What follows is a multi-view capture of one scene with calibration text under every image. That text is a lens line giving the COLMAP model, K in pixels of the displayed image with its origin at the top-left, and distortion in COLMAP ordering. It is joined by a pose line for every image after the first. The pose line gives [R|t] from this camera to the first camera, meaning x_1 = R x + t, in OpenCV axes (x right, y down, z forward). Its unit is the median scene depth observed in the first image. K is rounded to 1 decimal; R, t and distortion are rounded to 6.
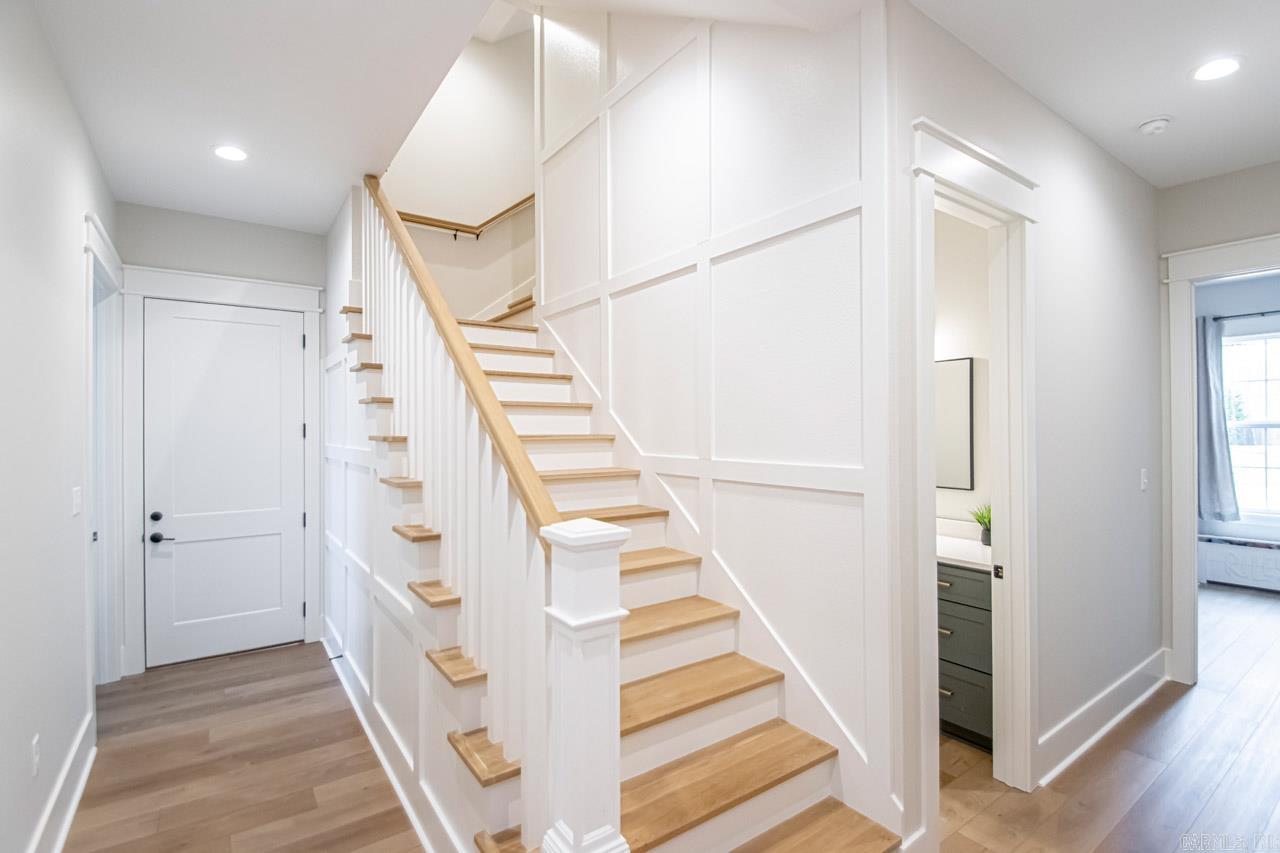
lens RADIAL K [[597.9, 0, 649.3], [0, 597.9, 422.3], [0, 0, 1]] dist [0.004341, -0.008758]
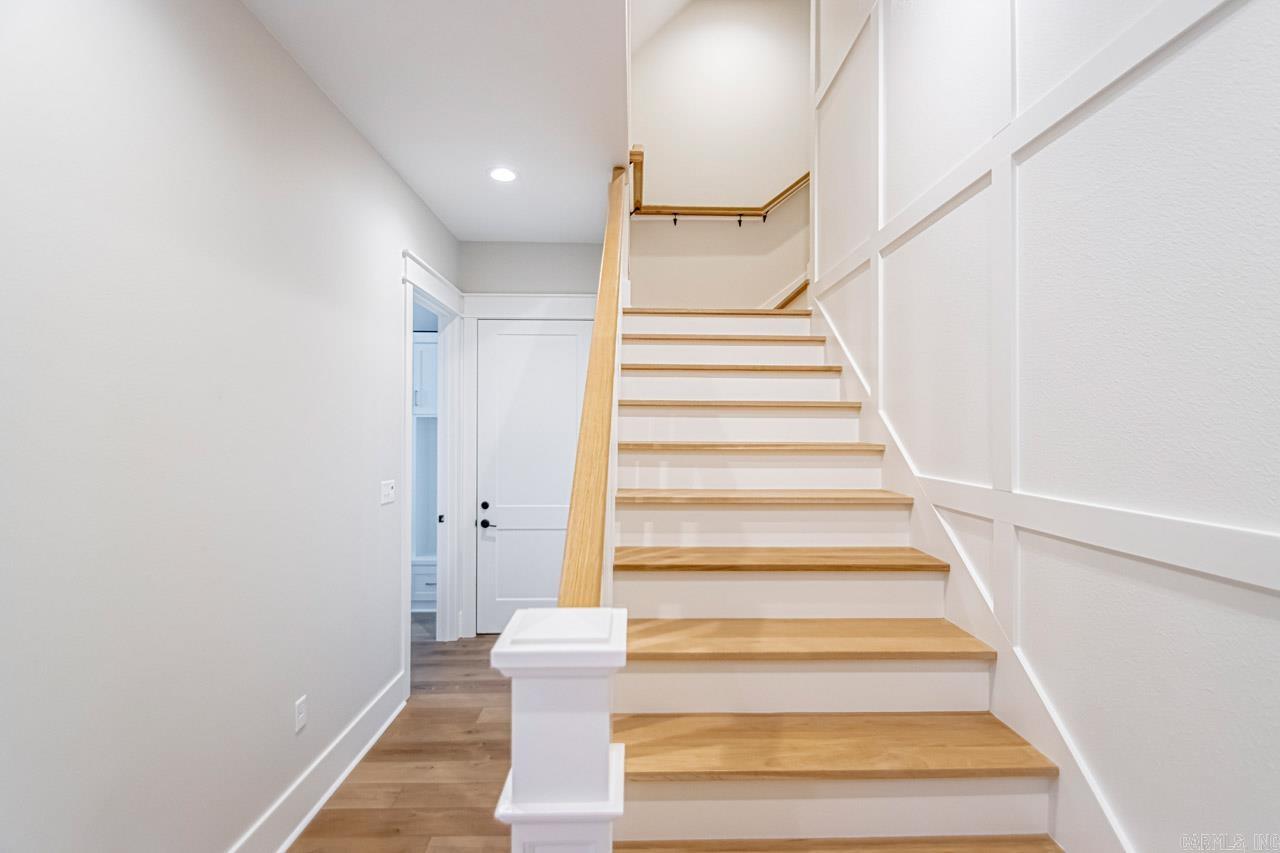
lens RADIAL K [[597.9, 0, 642.1], [0, 597.9, 424.5], [0, 0, 1]] dist [0.004341, -0.008758]
pose [[0.826642, 0.001913, -0.562725, 0.104487], [-0.000235, 0.999995, 0.003055, -0.005457], [0.562728, -0.002393, 0.826639, 0.237257]]
